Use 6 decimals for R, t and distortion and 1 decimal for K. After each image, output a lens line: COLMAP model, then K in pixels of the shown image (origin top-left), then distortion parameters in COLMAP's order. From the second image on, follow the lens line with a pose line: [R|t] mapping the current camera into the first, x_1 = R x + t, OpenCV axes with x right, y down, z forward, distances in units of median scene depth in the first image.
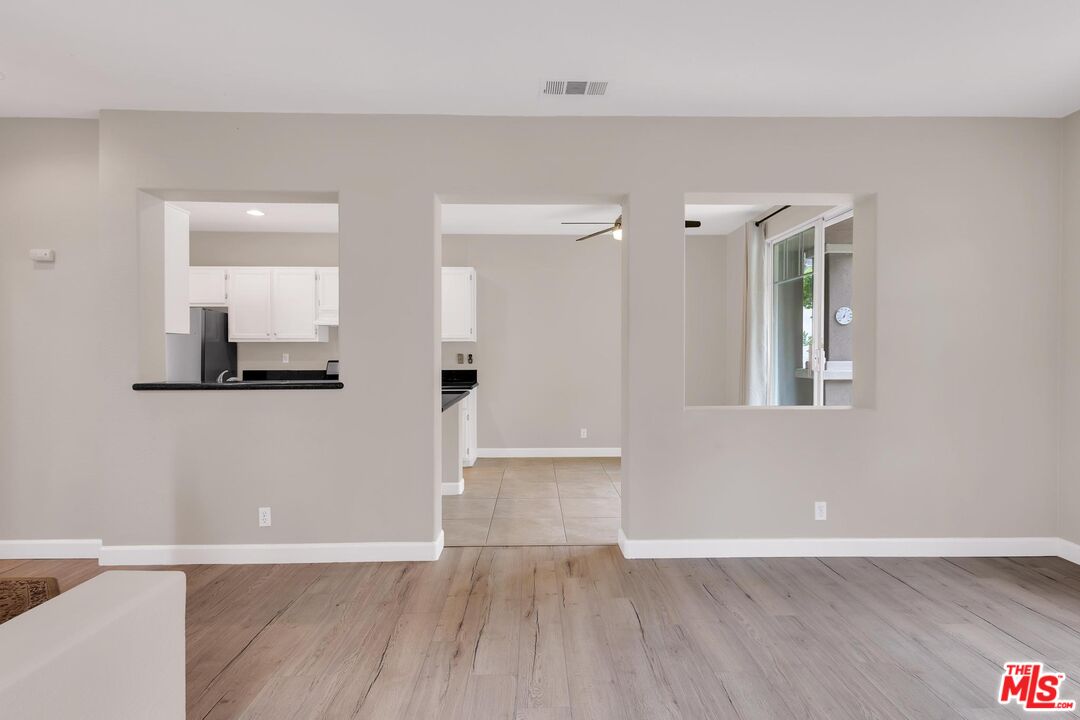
lens RADIAL K [[515.8, 0, 538.7], [0, 515.8, 356.4], [0, 0, 1]] dist [0.010185, 0.000459]
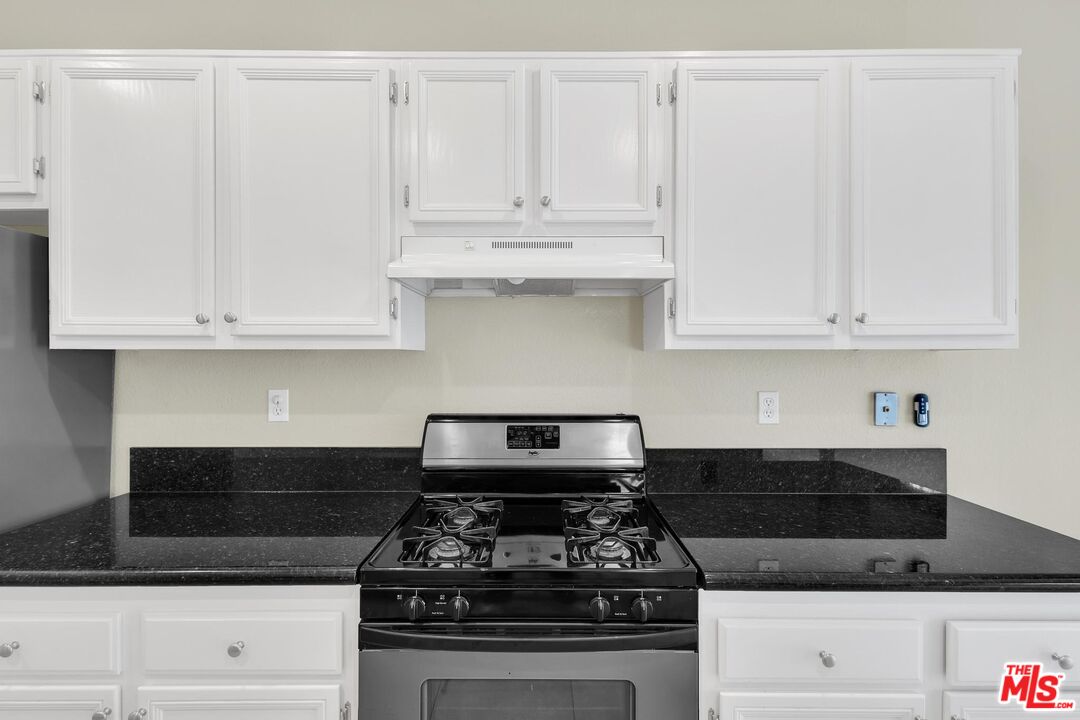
lens RADIAL K [[515.8, 0, 545.3], [0, 515.8, 353.5], [0, 0, 1]] dist [0.010185, 0.000459]
pose [[0.999638, 0.002266, -0.026797, -0.618113], [-0.002440, 0.999976, -0.006474, -0.043892], [0.026782, 0.006537, 0.999620, 1.327432]]
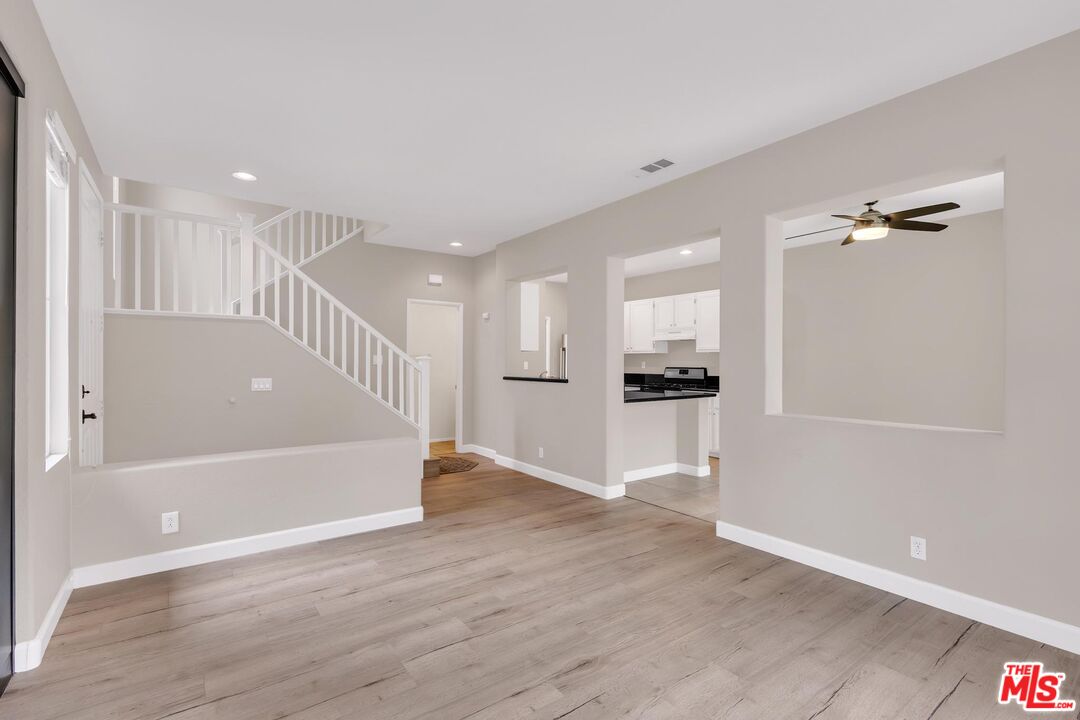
lens RADIAL K [[515.8, 0, 544.2], [0, 515.8, 358.8], [0, 0, 1]] dist [0.010185, 0.000459]
pose [[0.556428, -0.001908, -0.830894, 0.952234], [-0.007806, 0.999941, -0.007524, -0.002176], [0.830859, 0.010673, 0.556380, 0.007734]]
